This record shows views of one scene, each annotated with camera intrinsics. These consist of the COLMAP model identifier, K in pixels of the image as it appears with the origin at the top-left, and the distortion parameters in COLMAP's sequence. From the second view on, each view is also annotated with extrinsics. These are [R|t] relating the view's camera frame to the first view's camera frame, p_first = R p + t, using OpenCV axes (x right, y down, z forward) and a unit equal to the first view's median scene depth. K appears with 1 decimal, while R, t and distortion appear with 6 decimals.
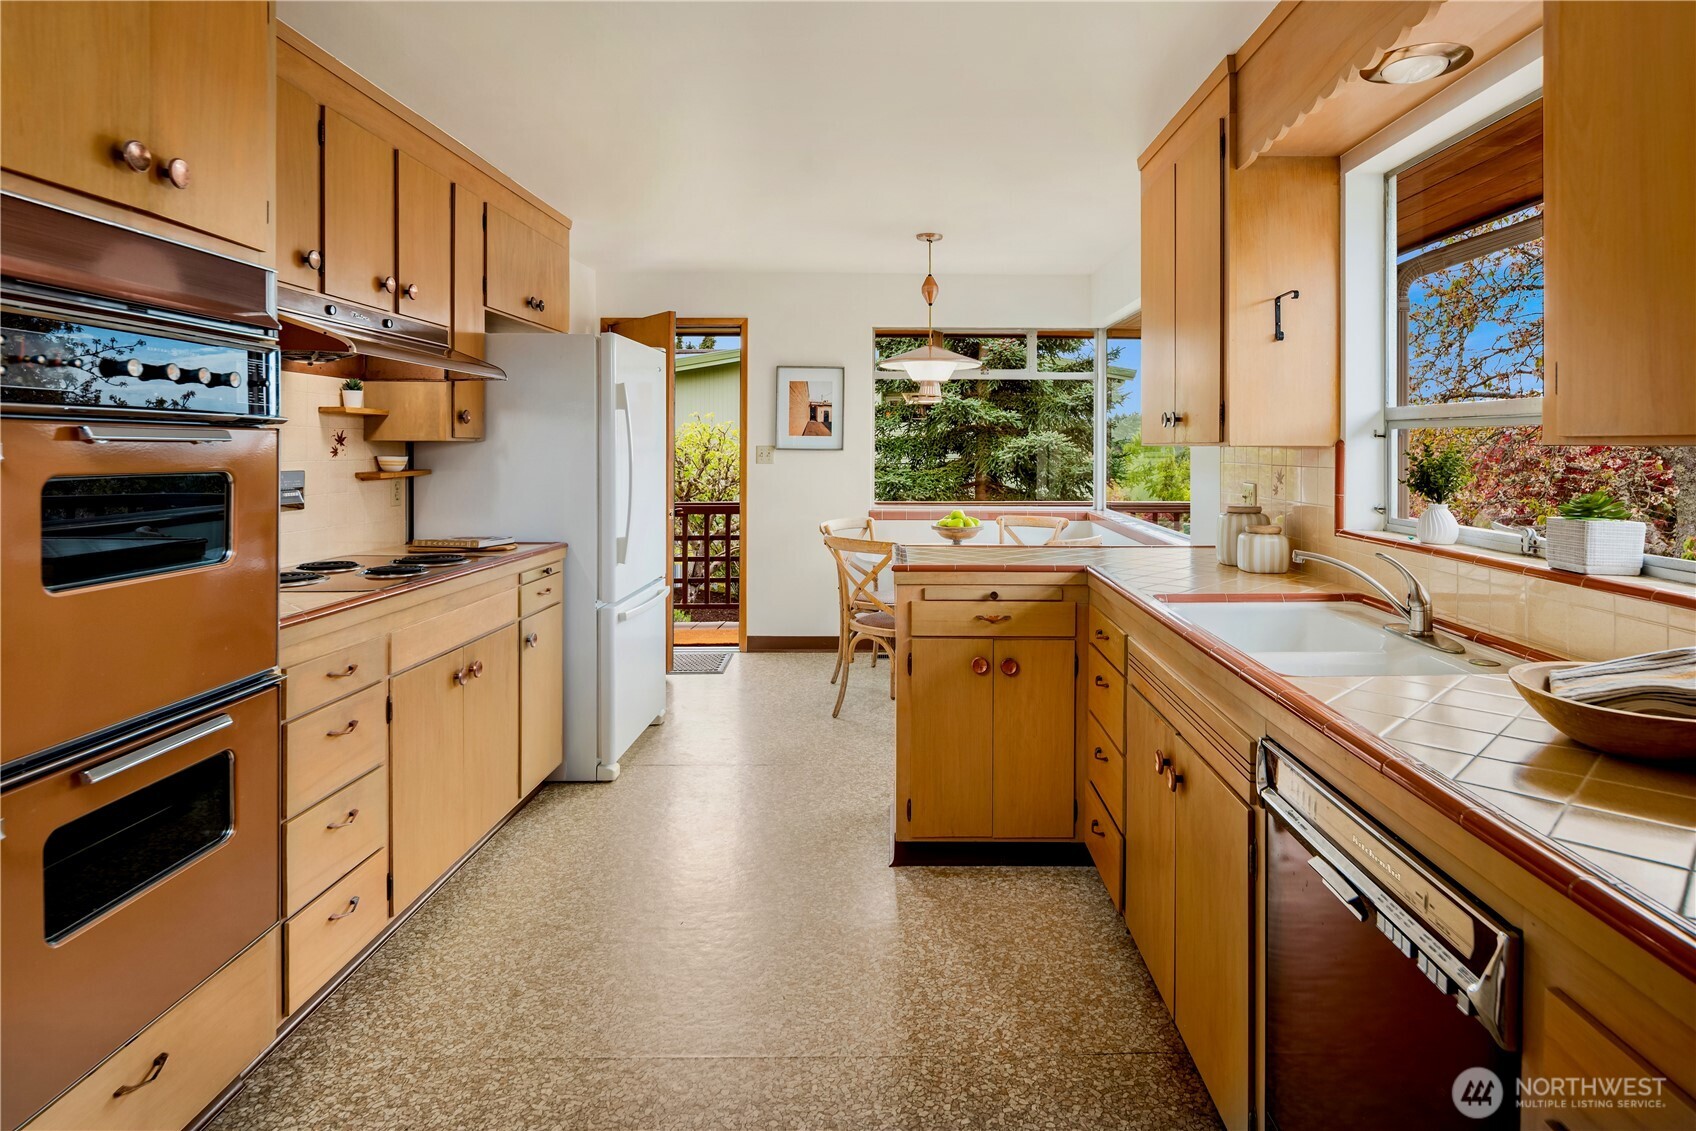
lens RADIAL K [[919.7, 0, 909.6], [0, 919.7, 454.6], [0, 0, 1]] dist [-0.011579, 0.000551]
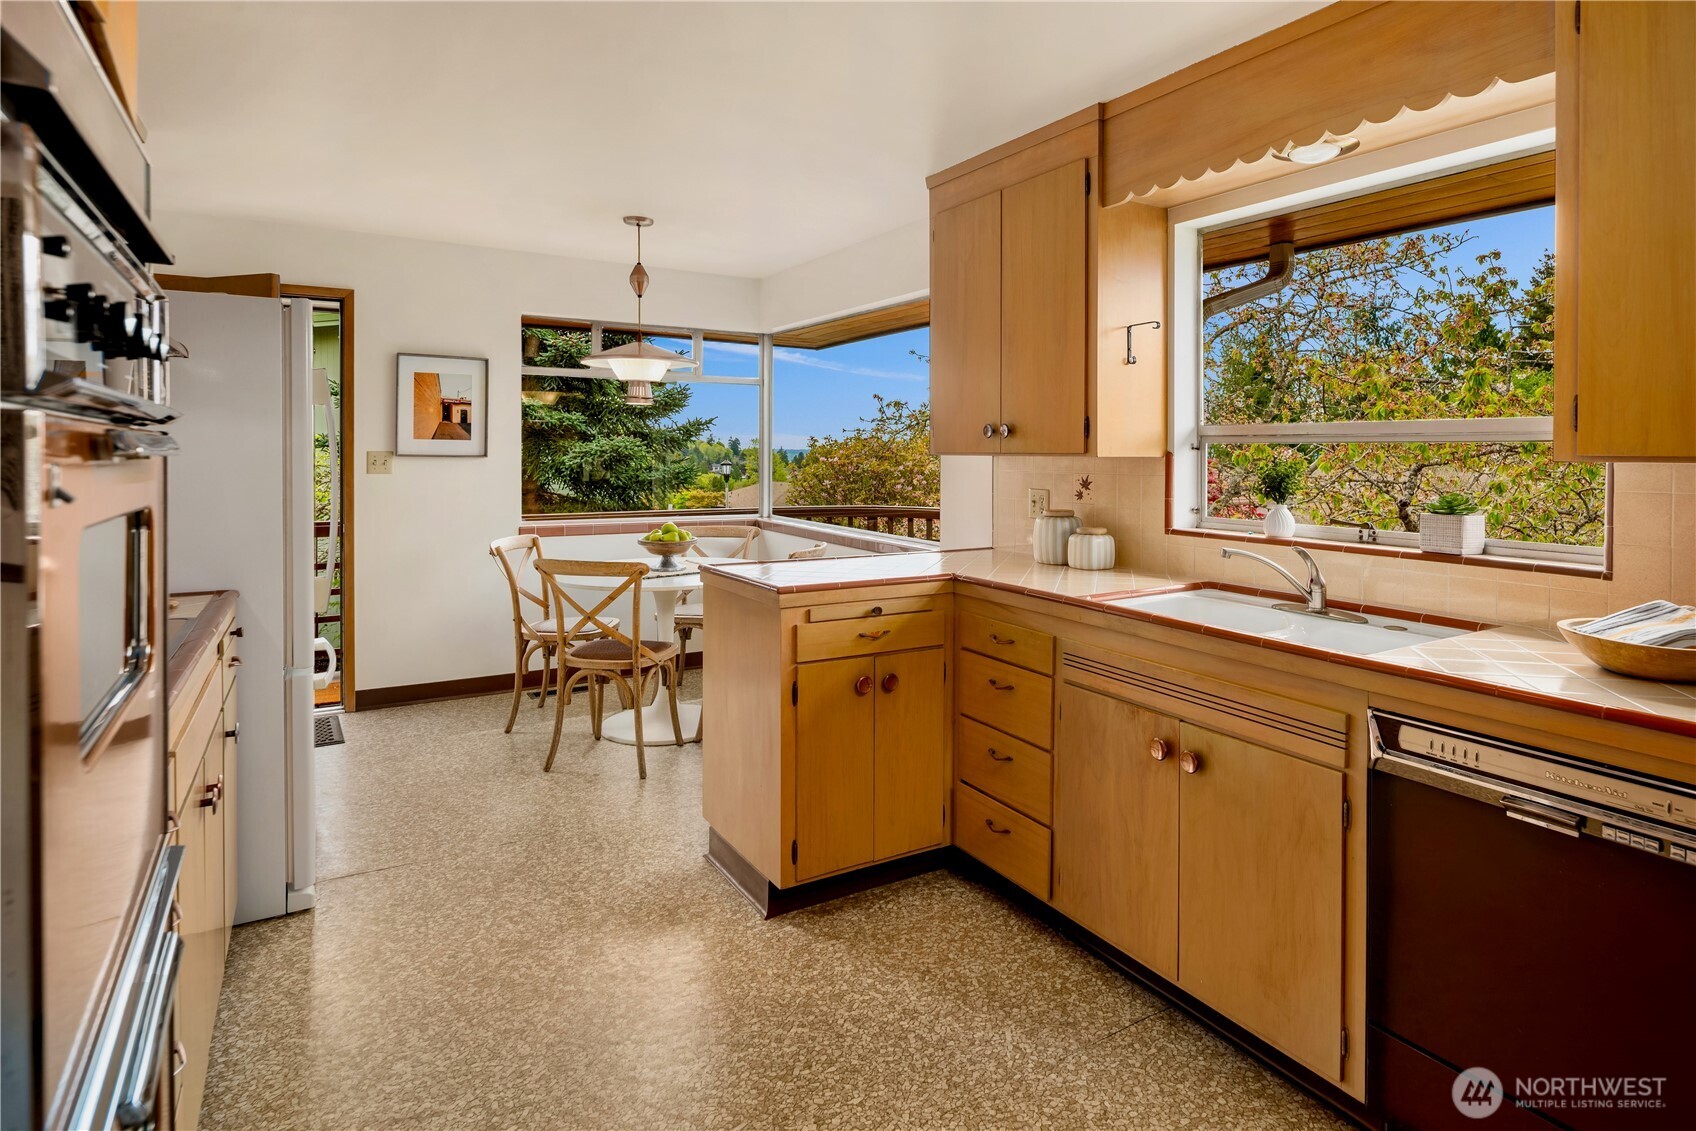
lens RADIAL K [[919.7, 0, 879.1], [0, 919.7, 462.4], [0, 0, 1]] dist [-0.011579, 0.000551]
pose [[0.851461, -0.004290, 0.524401, -0.411485], [0.001140, 0.999979, 0.006330, -0.009159], [-0.524417, -0.004792, 0.851448, 0.175719]]
